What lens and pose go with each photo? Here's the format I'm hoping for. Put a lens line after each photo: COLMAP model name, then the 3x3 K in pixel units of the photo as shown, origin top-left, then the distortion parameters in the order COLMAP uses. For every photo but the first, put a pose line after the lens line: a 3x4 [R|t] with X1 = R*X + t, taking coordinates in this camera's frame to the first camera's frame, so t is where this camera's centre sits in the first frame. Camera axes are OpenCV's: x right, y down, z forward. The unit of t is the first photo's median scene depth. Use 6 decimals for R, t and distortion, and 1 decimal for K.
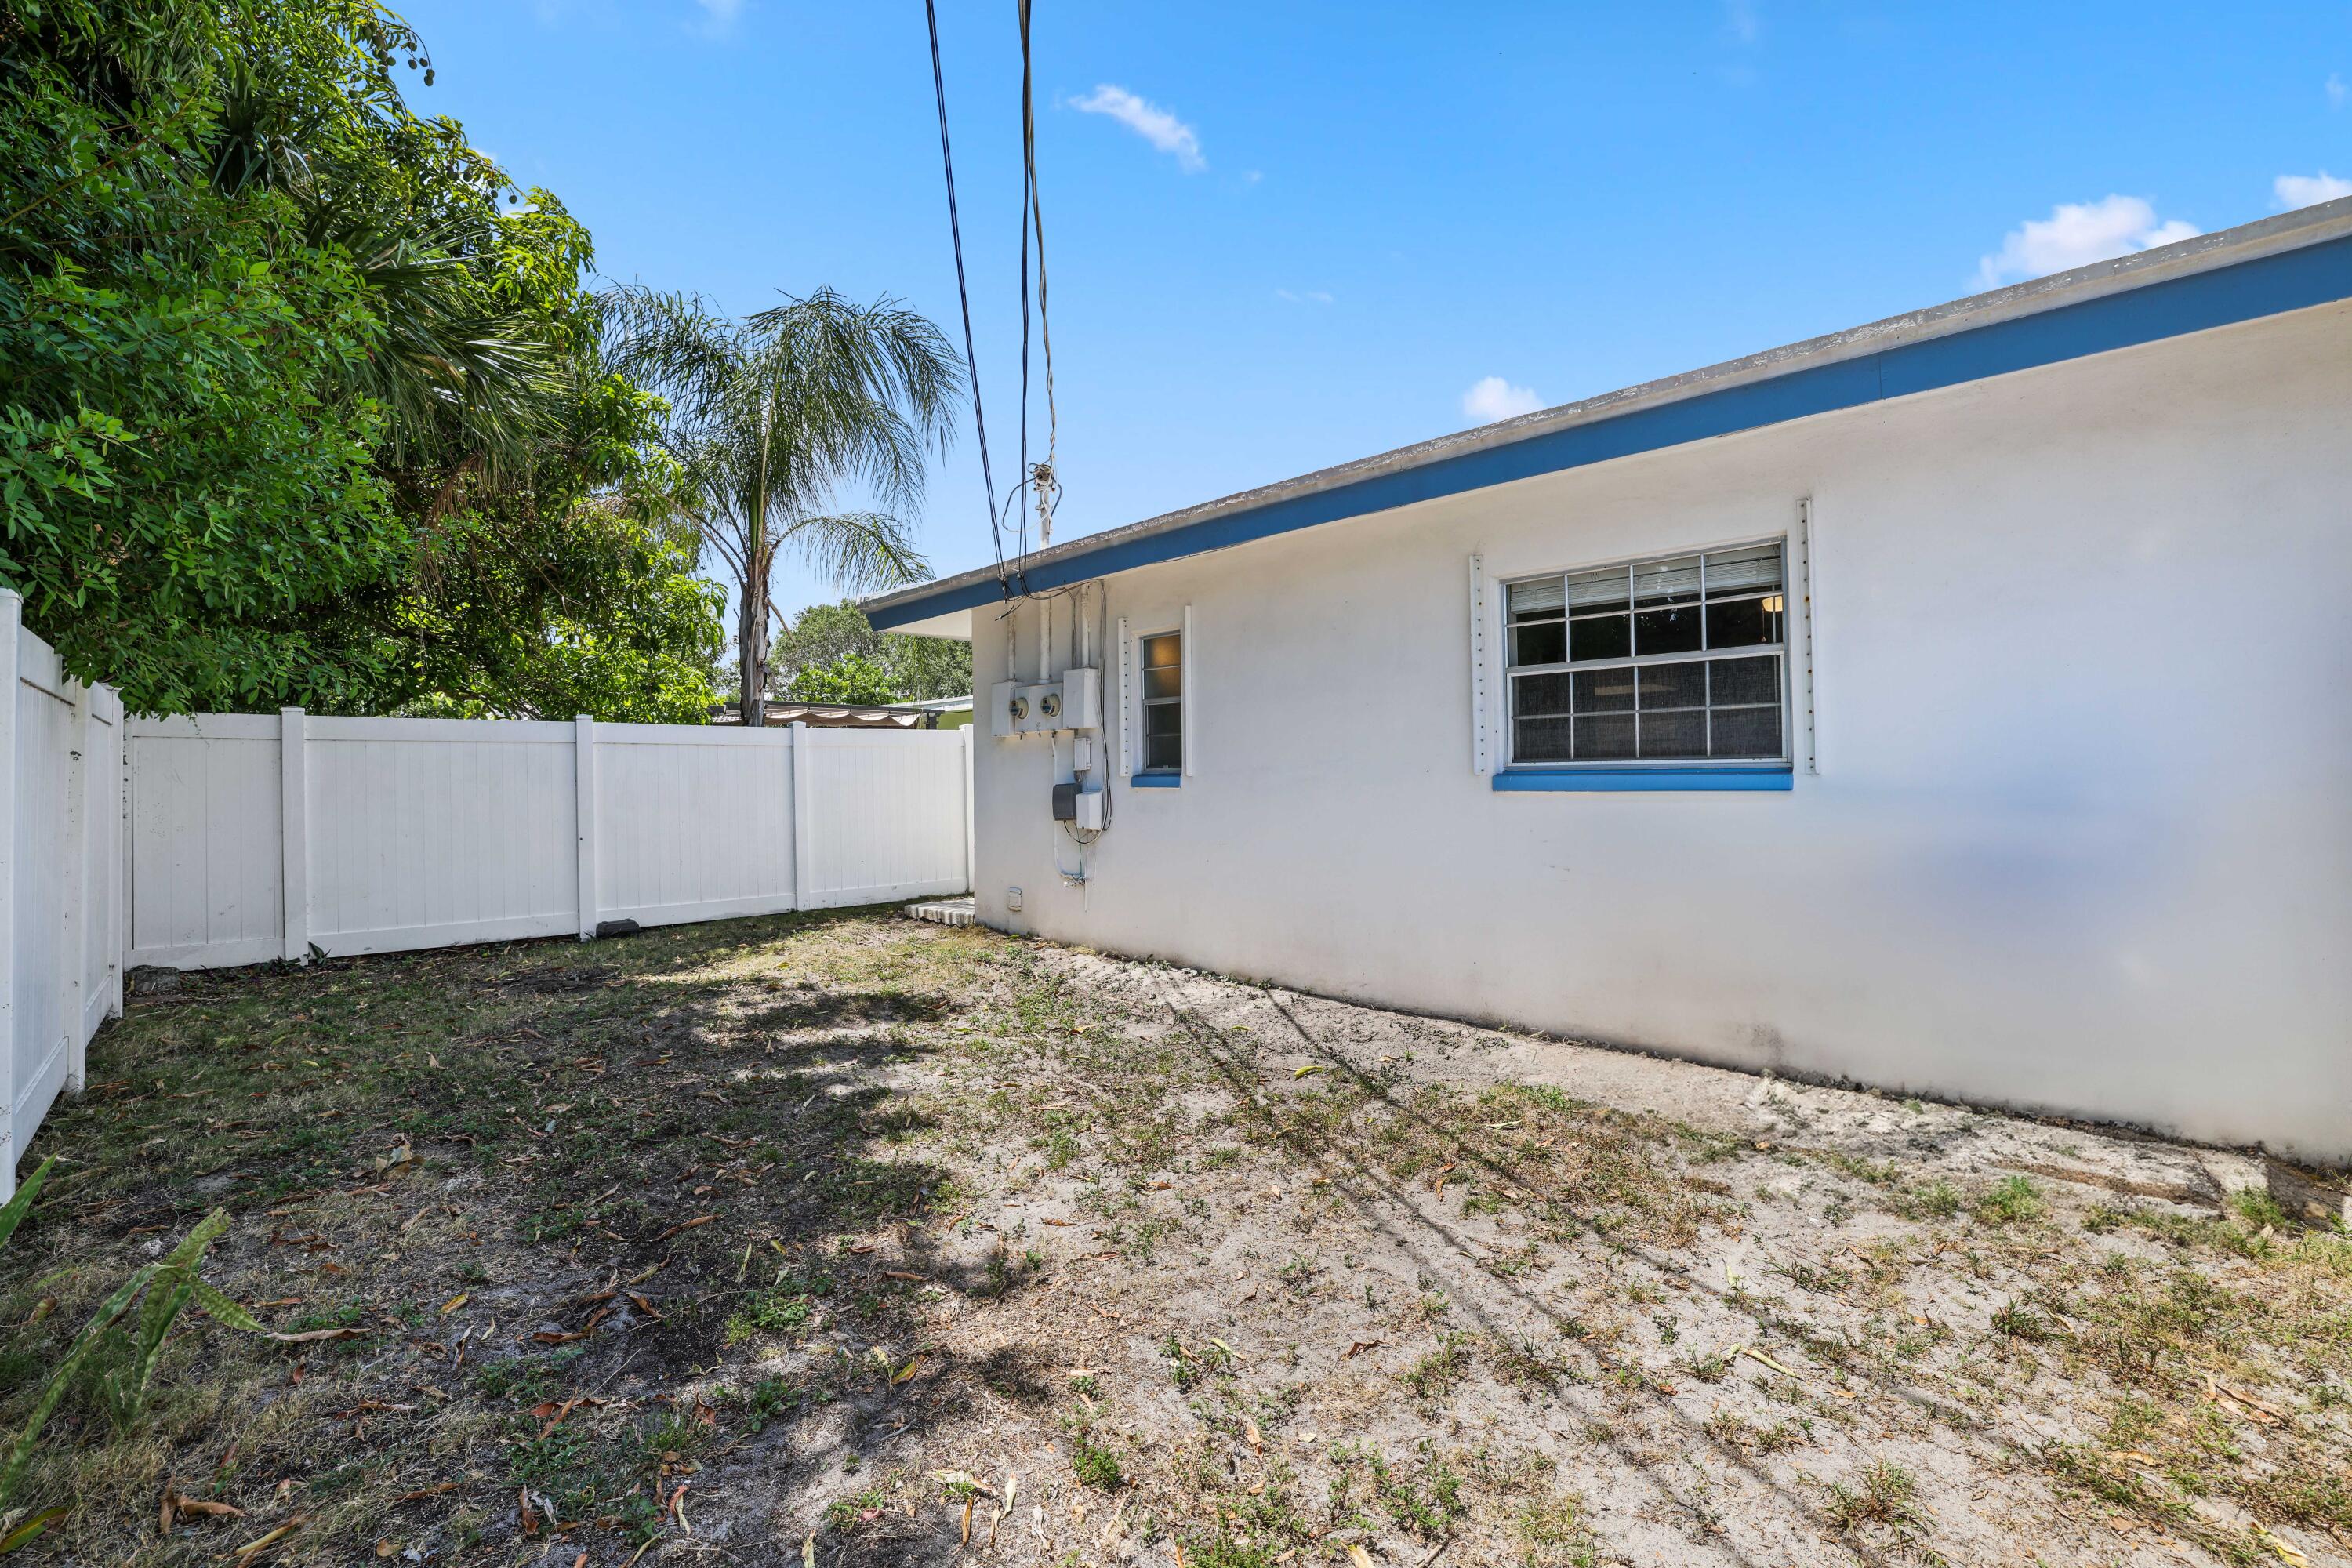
lens RADIAL K [[1015.0, 0, 1176.0], [0, 1015.0, 784.0], [0, 0, 1]] dist [-0.003957, -0.000437]
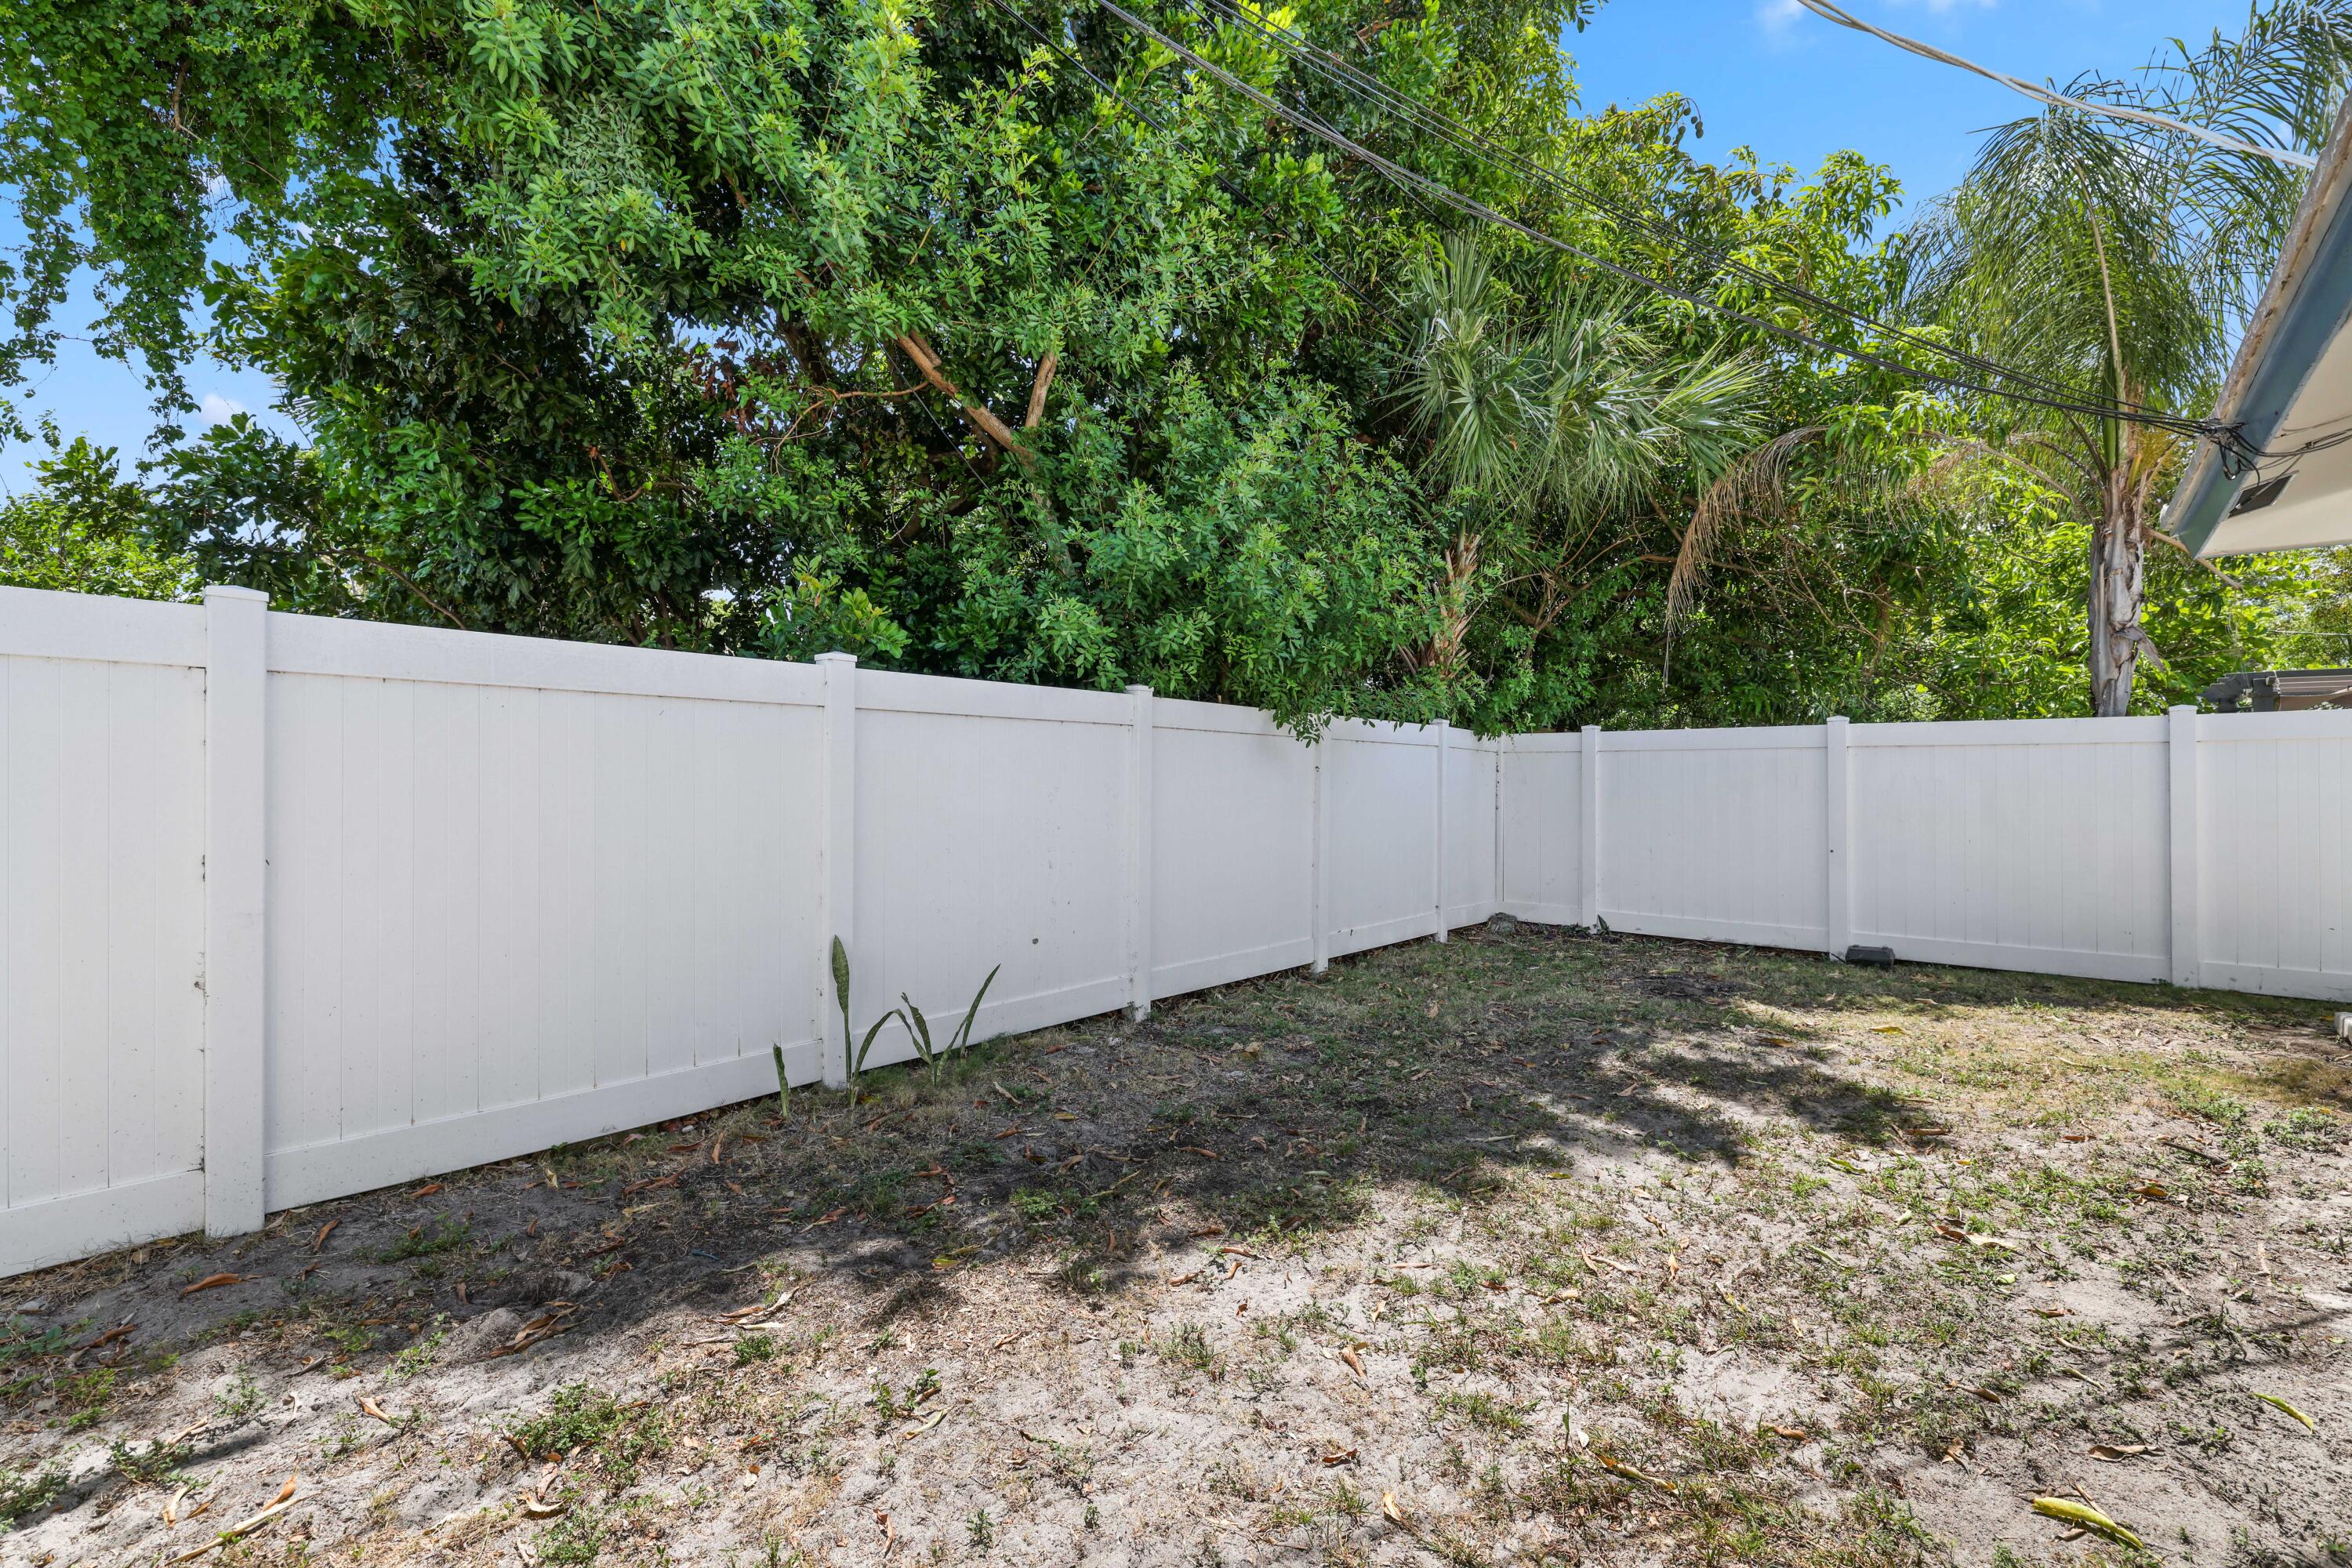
lens RADIAL K [[1015.0, 0, 1176.0], [0, 1015.0, 784.0], [0, 0, 1]] dist [-0.003957, -0.000437]
pose [[0.075597, 0.009814, -0.997090, 0.599727], [-0.011631, 0.999892, 0.008959, -0.015540], [0.997071, 0.010920, 0.075703, 0.711318]]
